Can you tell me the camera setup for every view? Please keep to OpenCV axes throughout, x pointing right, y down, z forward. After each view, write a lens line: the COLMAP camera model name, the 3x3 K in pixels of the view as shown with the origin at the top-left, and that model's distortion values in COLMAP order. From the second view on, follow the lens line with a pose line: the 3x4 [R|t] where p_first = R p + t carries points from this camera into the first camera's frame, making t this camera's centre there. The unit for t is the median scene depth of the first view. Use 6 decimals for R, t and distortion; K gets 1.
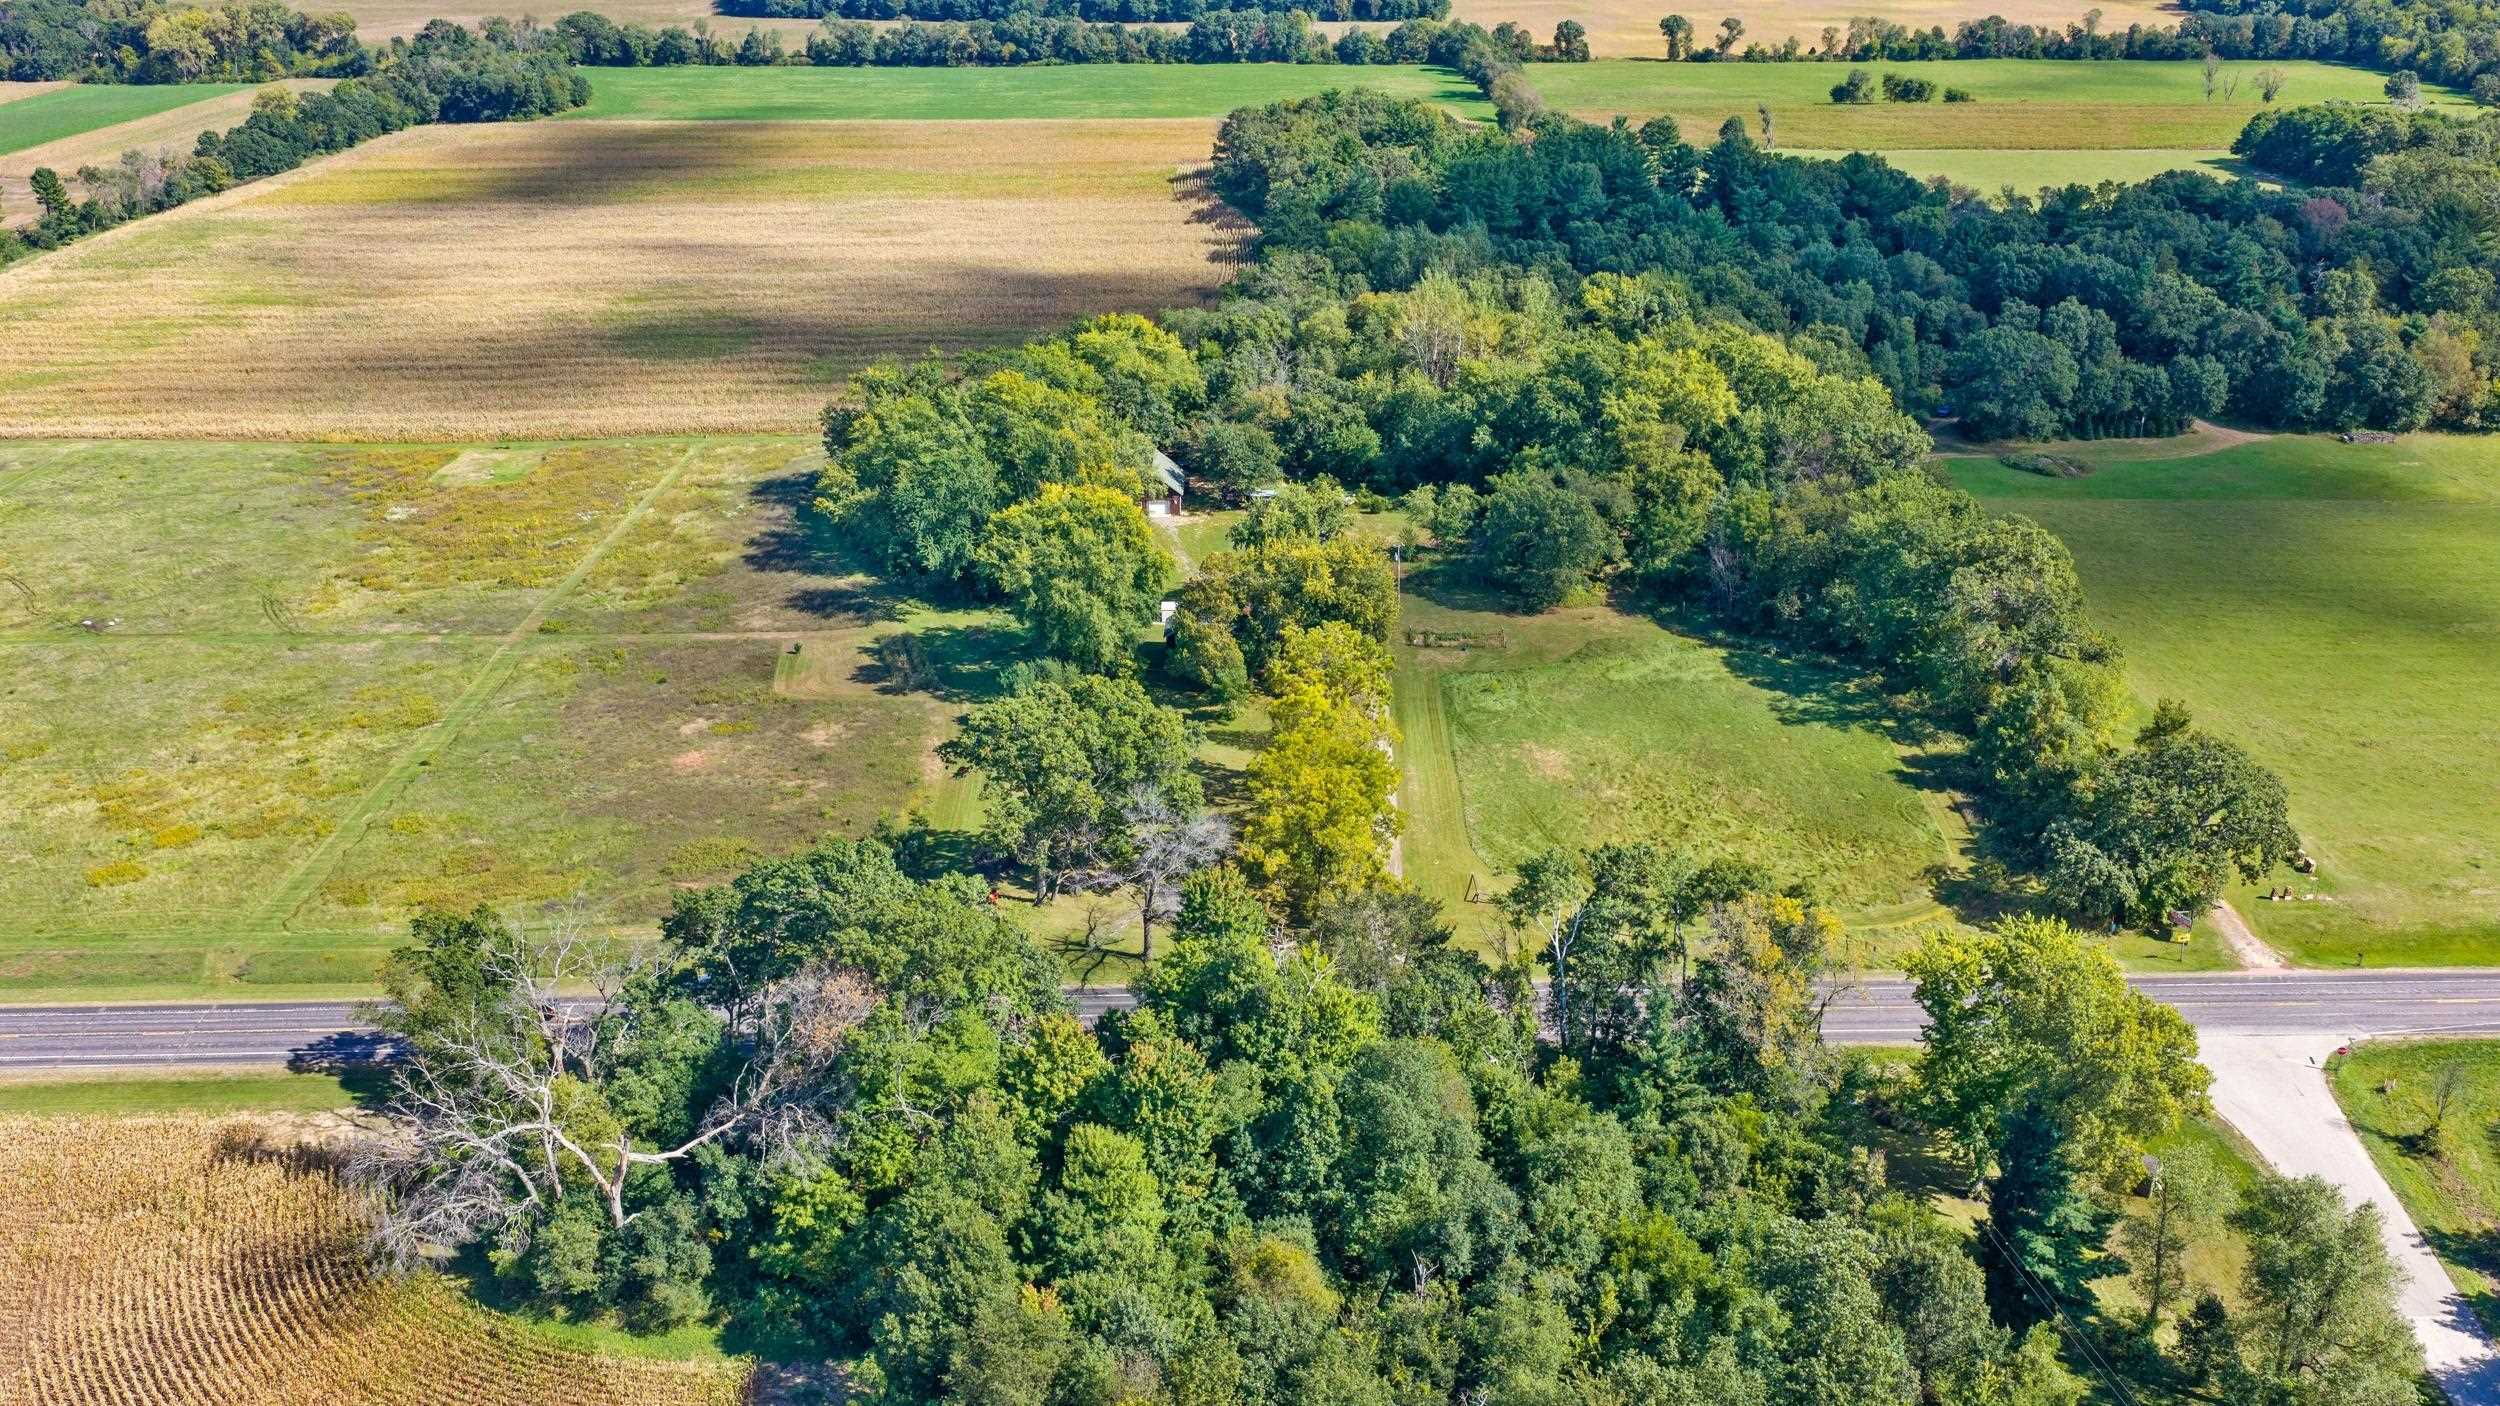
lens RADIAL K [[2029.7, 0, 1252.0], [0, 2029.7, 700.6], [0, 0, 1]] dist [0.001136, -0.025363]
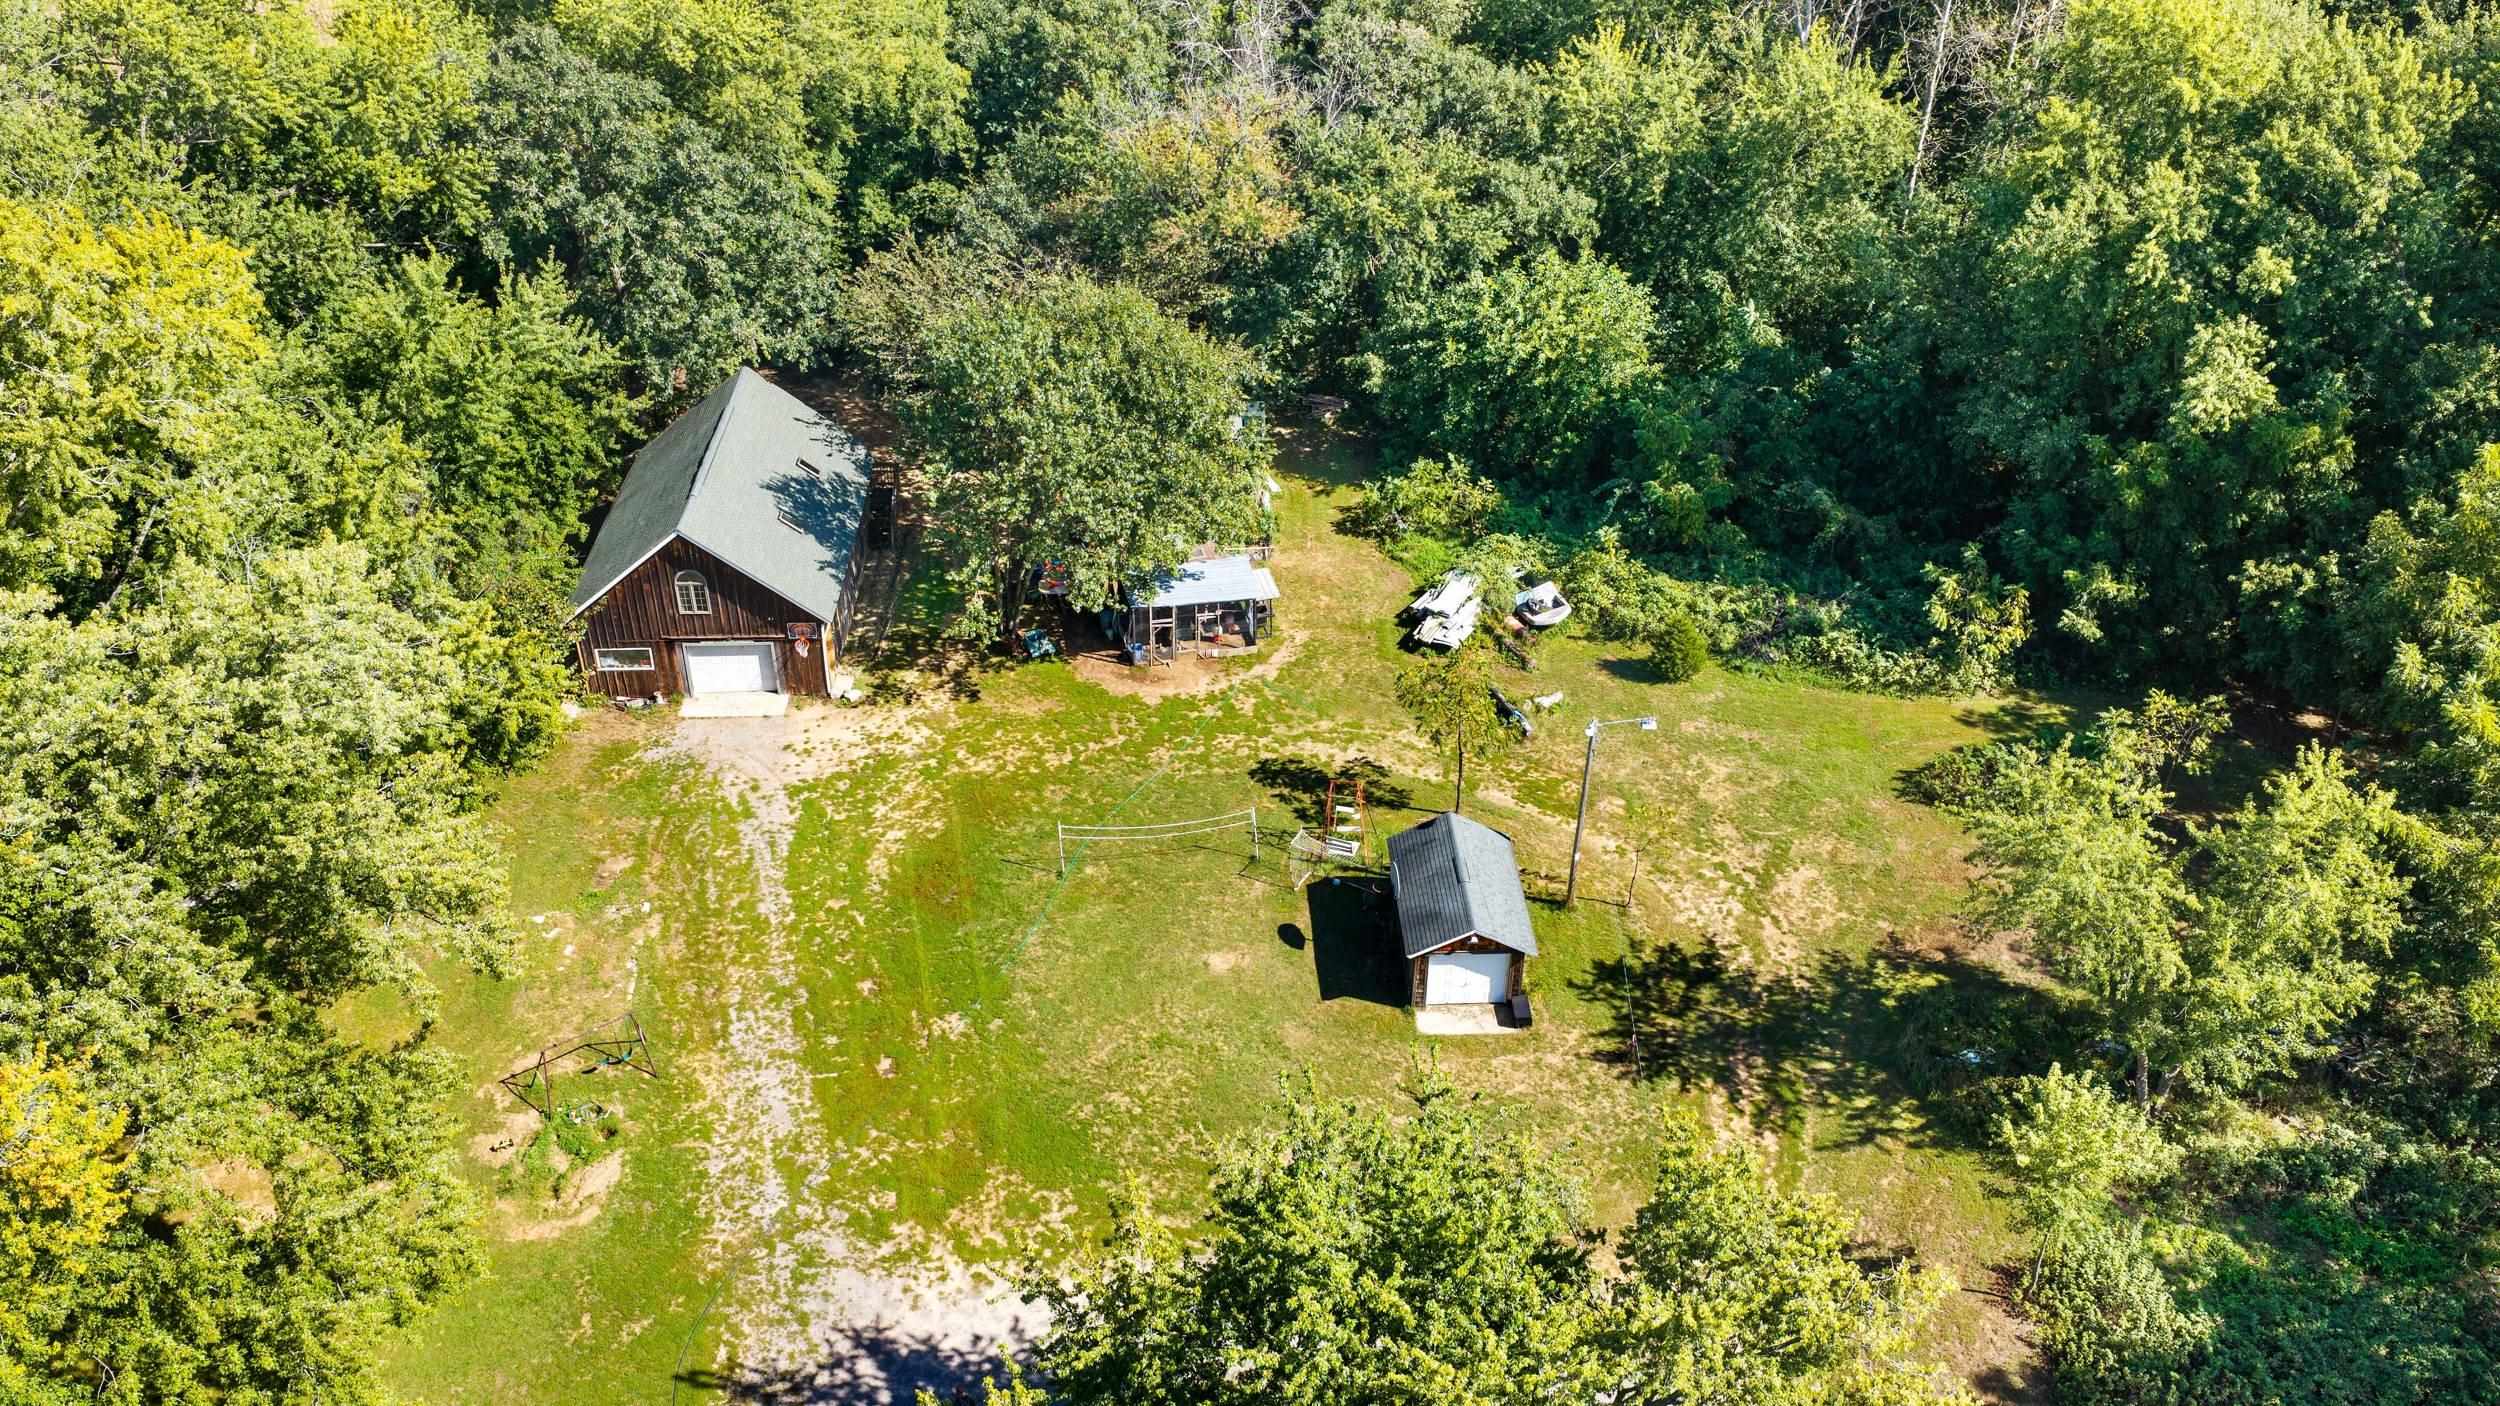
lens RADIAL K [[2029.7, 0, 1246.4], [0, 2029.7, 702.2], [0, 0, 1]] dist [0.001136, -0.025363]
pose [[0.999758, -0.011429, 0.018791, 0.003510], [0.007614, 0.981401, 0.191816, -0.061327], [-0.020634, -0.191626, 0.981251, 0.351579]]
